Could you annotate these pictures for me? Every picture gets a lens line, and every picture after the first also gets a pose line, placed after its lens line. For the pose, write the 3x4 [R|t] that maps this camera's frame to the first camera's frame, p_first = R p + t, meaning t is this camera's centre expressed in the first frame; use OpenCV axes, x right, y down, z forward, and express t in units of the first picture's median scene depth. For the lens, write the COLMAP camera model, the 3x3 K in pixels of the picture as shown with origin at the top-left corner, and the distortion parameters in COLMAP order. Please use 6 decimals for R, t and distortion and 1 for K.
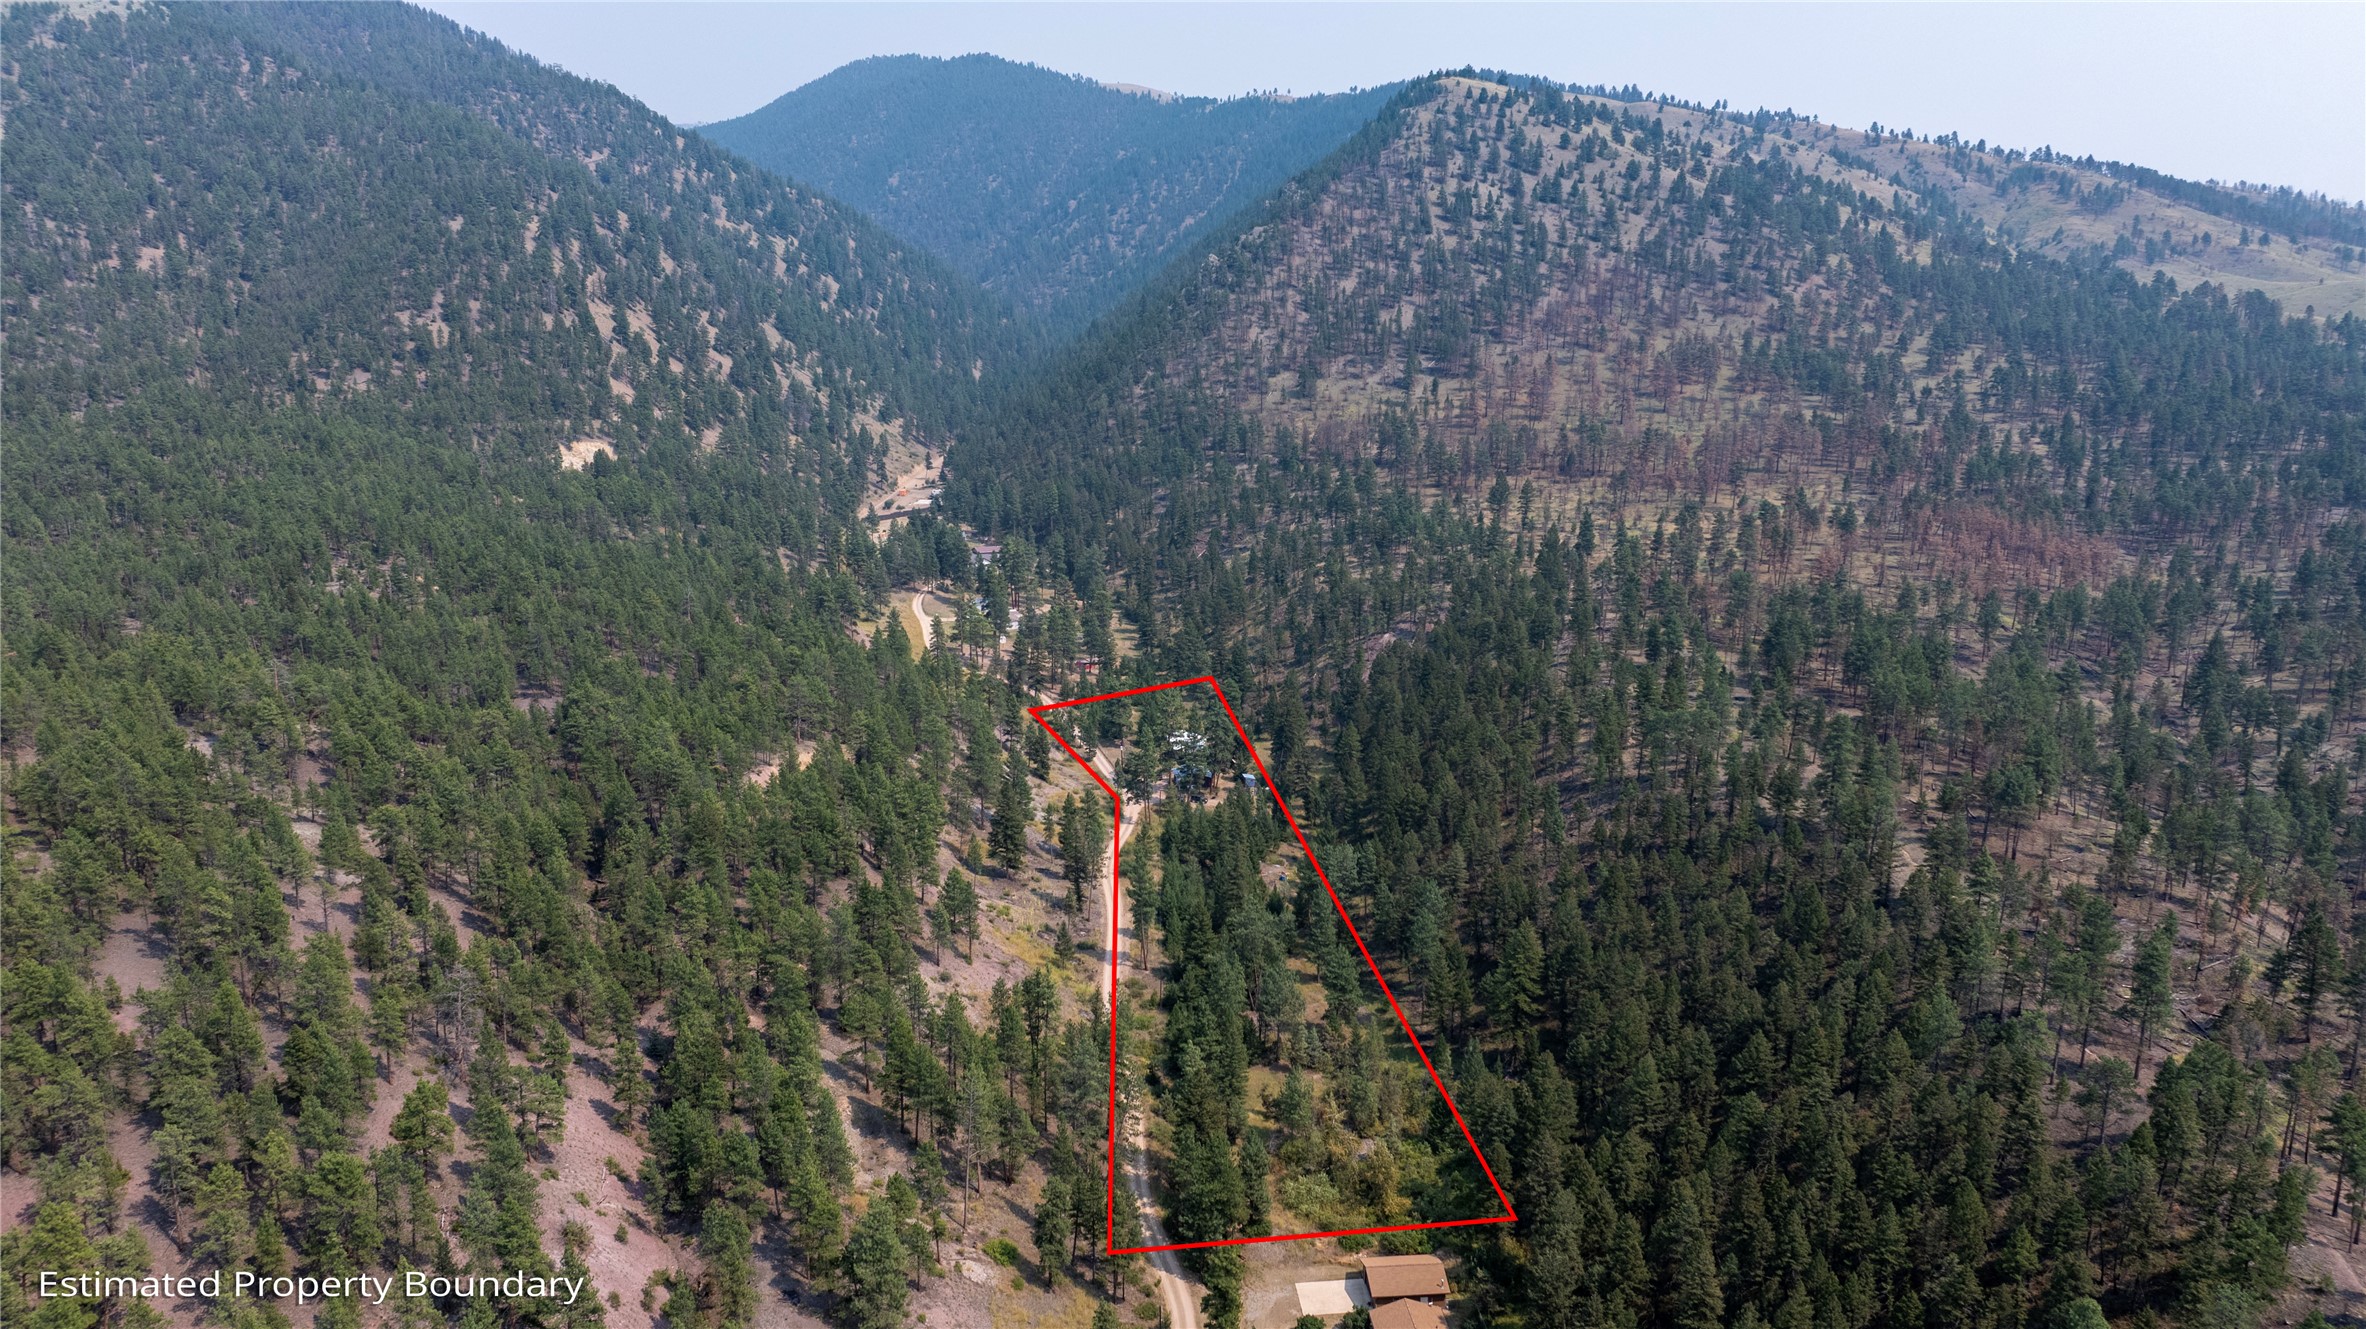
lens RADIAL K [[1710.8, 0, 1183.0], [0, 1710.8, 664.5], [0, 0, 1]] dist [-0.004041, -0.001379]
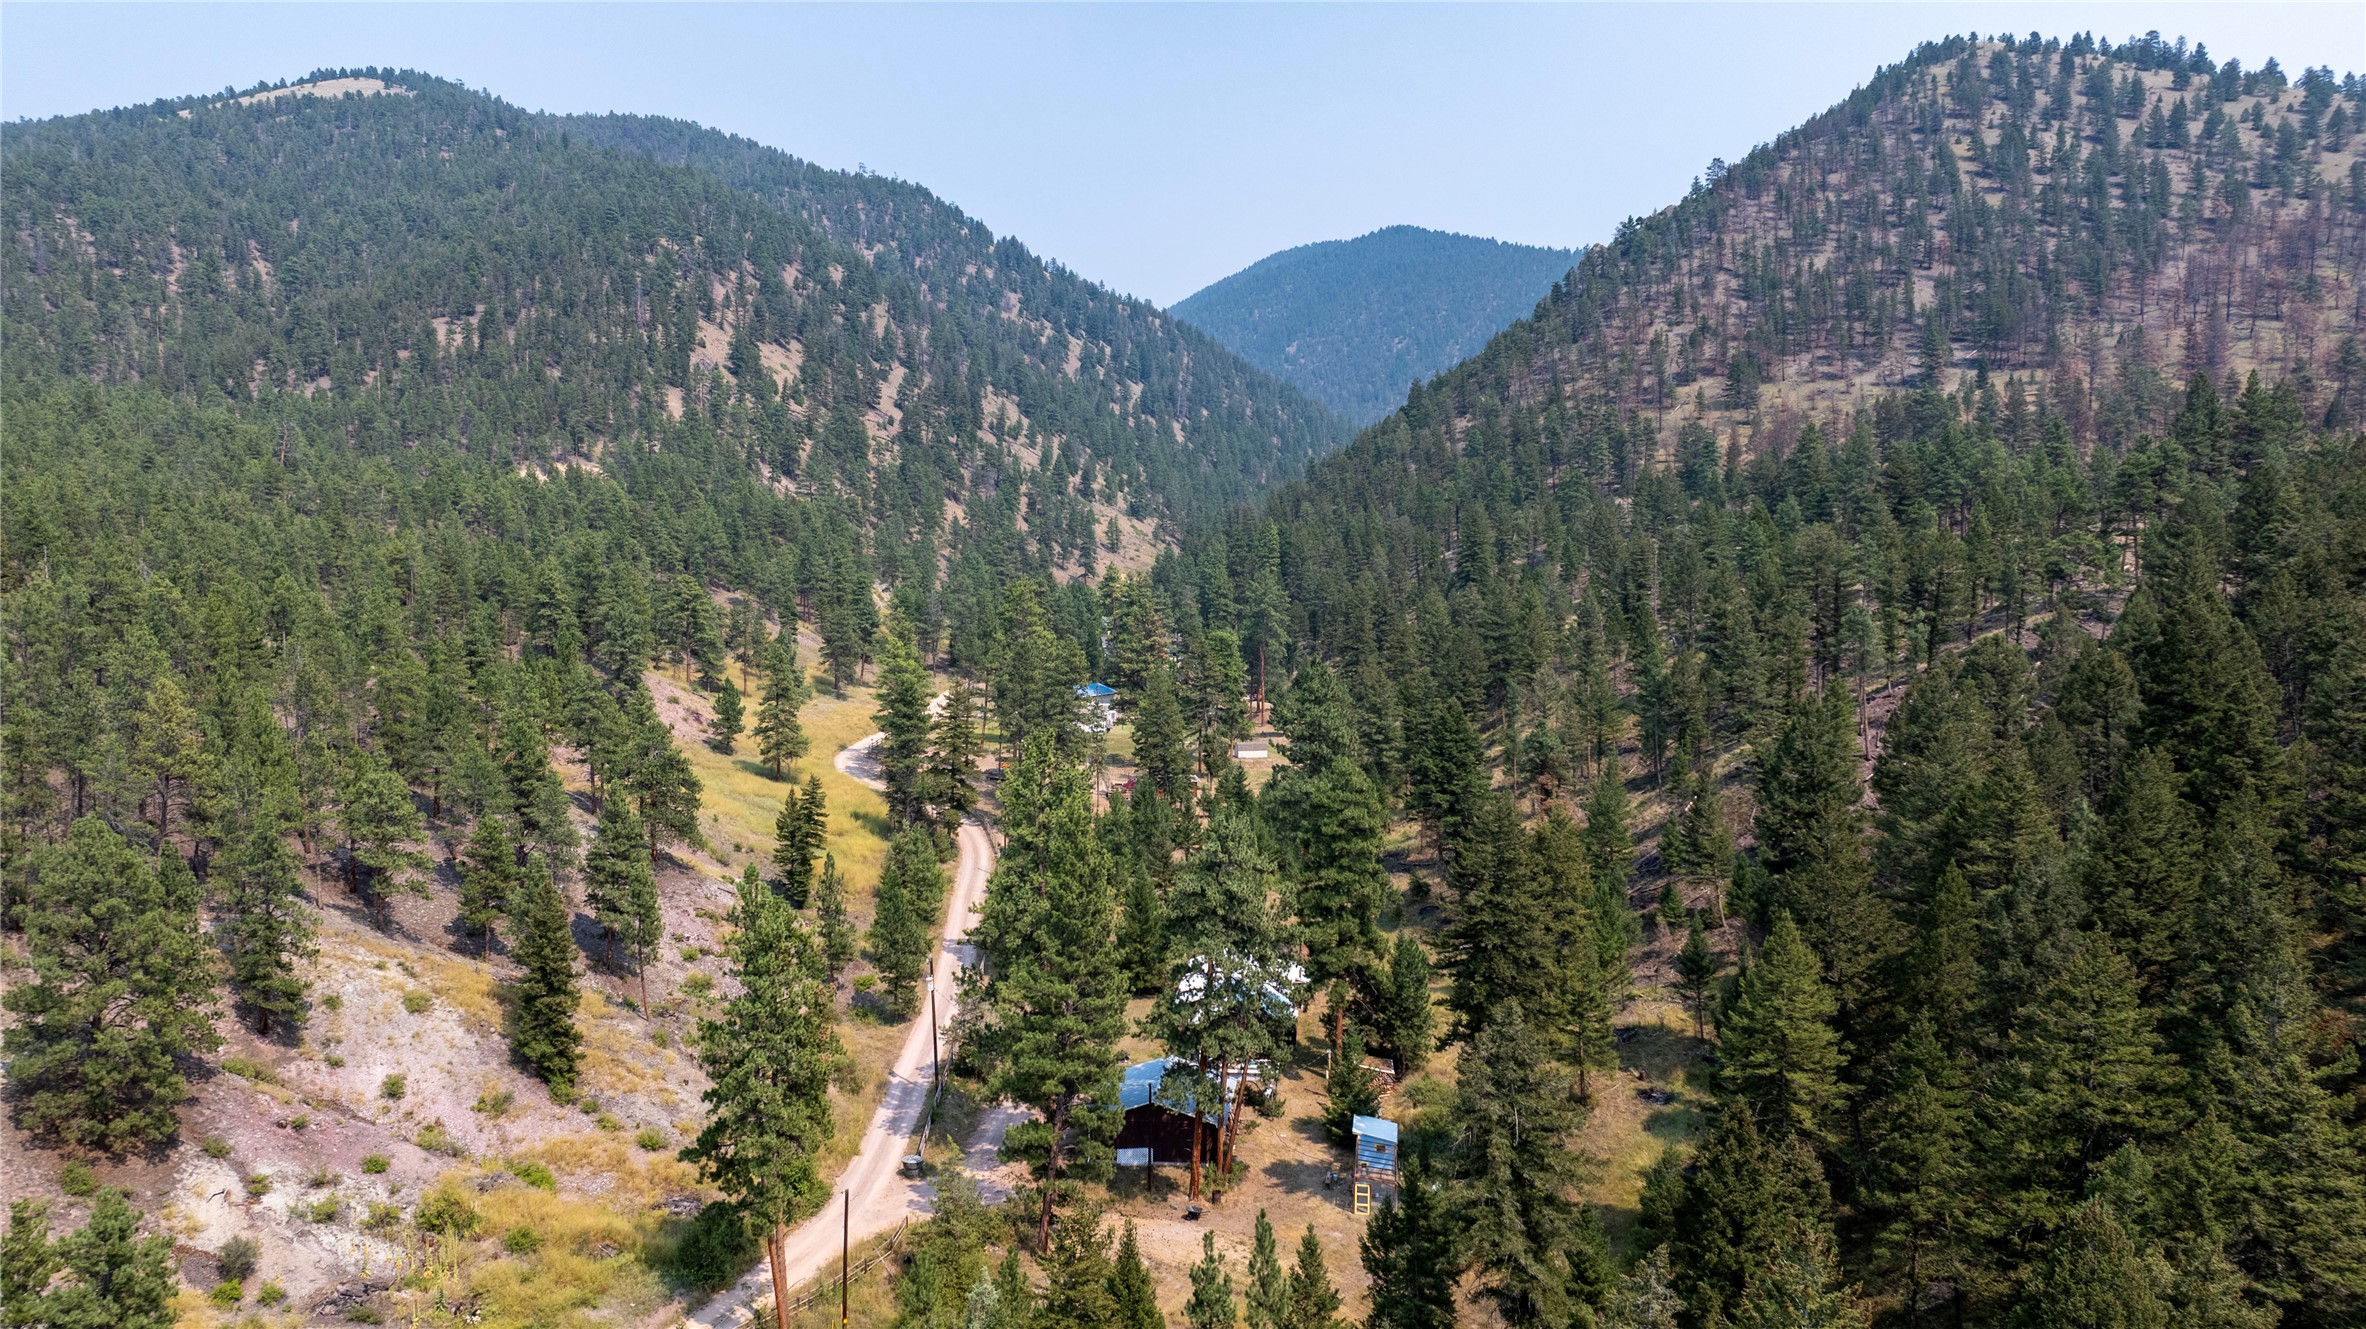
lens RADIAL K [[1635.8, 0, 1180.5], [0, 1635.8, 634.5], [0, 0, 1]] dist [-0.088345, 0.060913]
pose [[0.957778, 0.018070, -0.286941, 0.045655], [-0.068763, 0.983456, -0.167589, 0.020658], [0.279166, 0.180244, 0.943175, 0.418652]]
